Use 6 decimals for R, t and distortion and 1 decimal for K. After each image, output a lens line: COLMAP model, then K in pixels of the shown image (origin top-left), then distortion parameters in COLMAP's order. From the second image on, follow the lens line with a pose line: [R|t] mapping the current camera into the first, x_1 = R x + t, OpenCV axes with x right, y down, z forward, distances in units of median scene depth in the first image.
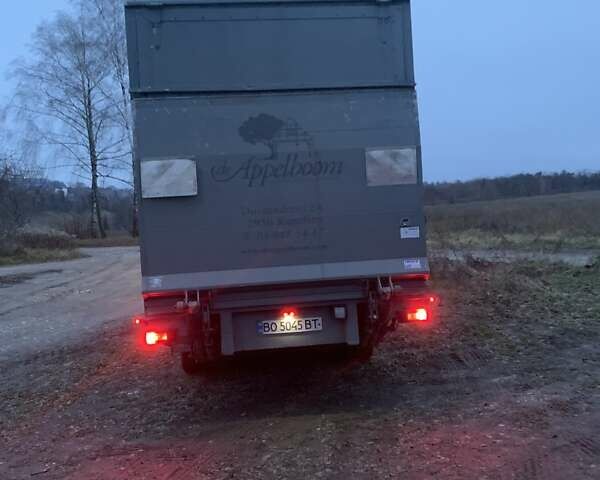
lens RADIAL K [[614.8, 0, 320.8], [0, 614.8, 237.4], [0, 0, 1]] dist [0.180144, -0.505449]
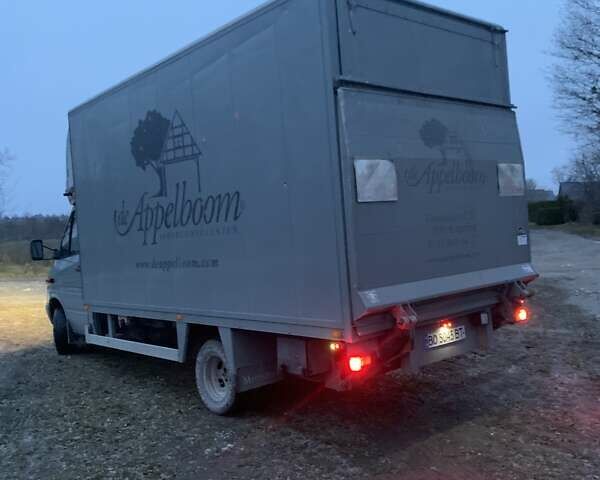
lens RADIAL K [[614.8, 0, 320.8], [0, 614.8, 237.4], [0, 0, 1]] dist [0.180144, -0.505449]
pose [[0.809066, -0.007014, 0.587677, -0.795069], [0.034289, 0.998789, -0.035286, 0.014447], [-0.586717, 0.048700, 0.808326, 0.318249]]
